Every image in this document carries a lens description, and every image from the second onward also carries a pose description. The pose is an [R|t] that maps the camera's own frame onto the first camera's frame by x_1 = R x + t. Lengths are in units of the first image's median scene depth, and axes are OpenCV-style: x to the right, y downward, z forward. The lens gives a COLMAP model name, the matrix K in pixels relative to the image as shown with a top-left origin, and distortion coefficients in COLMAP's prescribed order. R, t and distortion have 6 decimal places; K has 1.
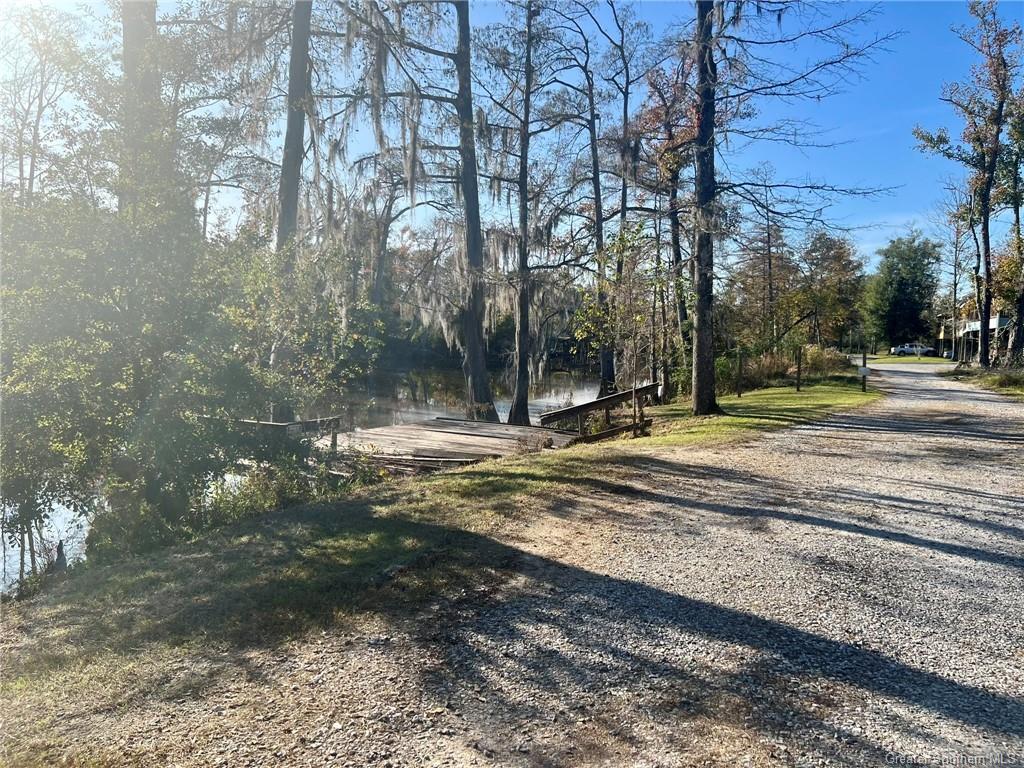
lens RADIAL K [[763.5, 0, 502.1], [0, 763.5, 384.0], [0, 0, 1]] dist [0.055275, -0.088410]
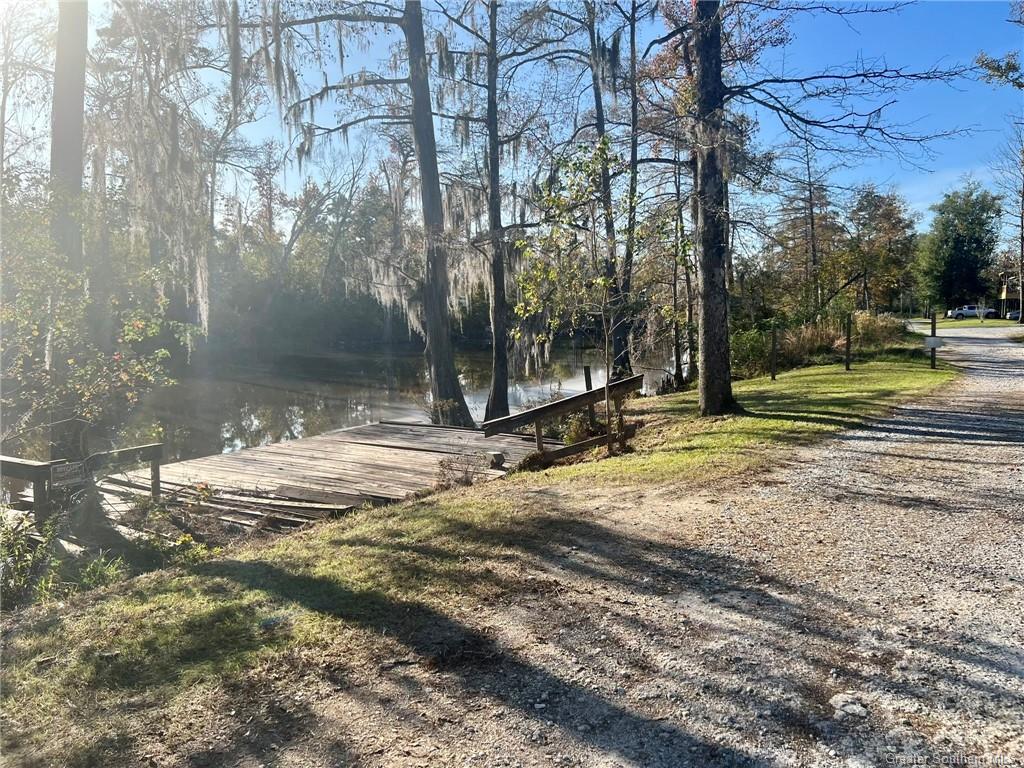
lens RADIAL K [[762.5, 0, 512.0], [0, 762.5, 384.0], [0, 0, 1]] dist [0.053360, -0.054240]
pose [[0.998559, -0.032137, -0.042979, 0.066711], [0.033365, 0.999046, 0.028164, -0.009659], [0.042033, -0.029557, 0.998679, 0.176391]]
